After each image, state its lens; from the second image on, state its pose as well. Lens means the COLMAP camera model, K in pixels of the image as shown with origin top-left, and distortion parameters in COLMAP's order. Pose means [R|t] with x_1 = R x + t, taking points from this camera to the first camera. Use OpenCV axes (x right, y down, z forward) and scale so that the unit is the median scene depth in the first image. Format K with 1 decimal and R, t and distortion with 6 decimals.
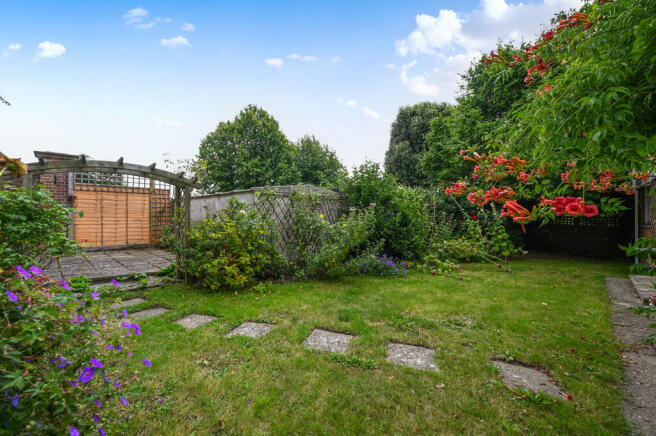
lens RADIAL K [[274.7, 0, 328.0], [0, 274.7, 218.0], [0, 0, 1]] dist [0.000045, 0.000082]
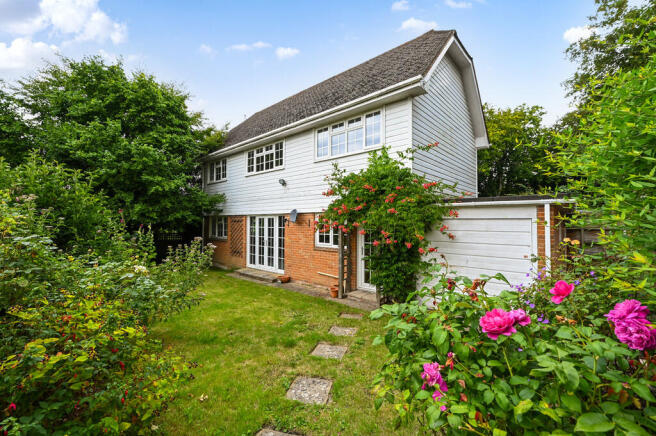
lens RADIAL K [[274.7, 0, 328.0], [0, 274.7, 218.0], [0, 0, 1]] dist [0.000045, 0.000082]
pose [[-0.042369, 0.026540, 0.998749, -0.684093], [-0.002903, 0.999640, -0.026687, -0.082195], [-0.999098, -0.004030, -0.042277, 0.540828]]
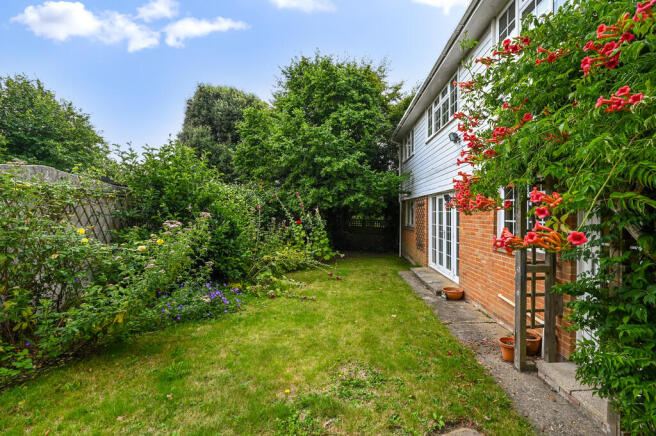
lens RADIAL K [[282.3, 0, 359.6], [0, 282.3, 214.1], [0, 0, 1]] dist [-0.000713, -0.000129]
pose [[0.690918, 0.011499, 0.722842, -0.049479], [-0.010733, 0.999926, -0.005648, -0.045199], [-0.722854, -0.003857, 0.690990, 0.278638]]
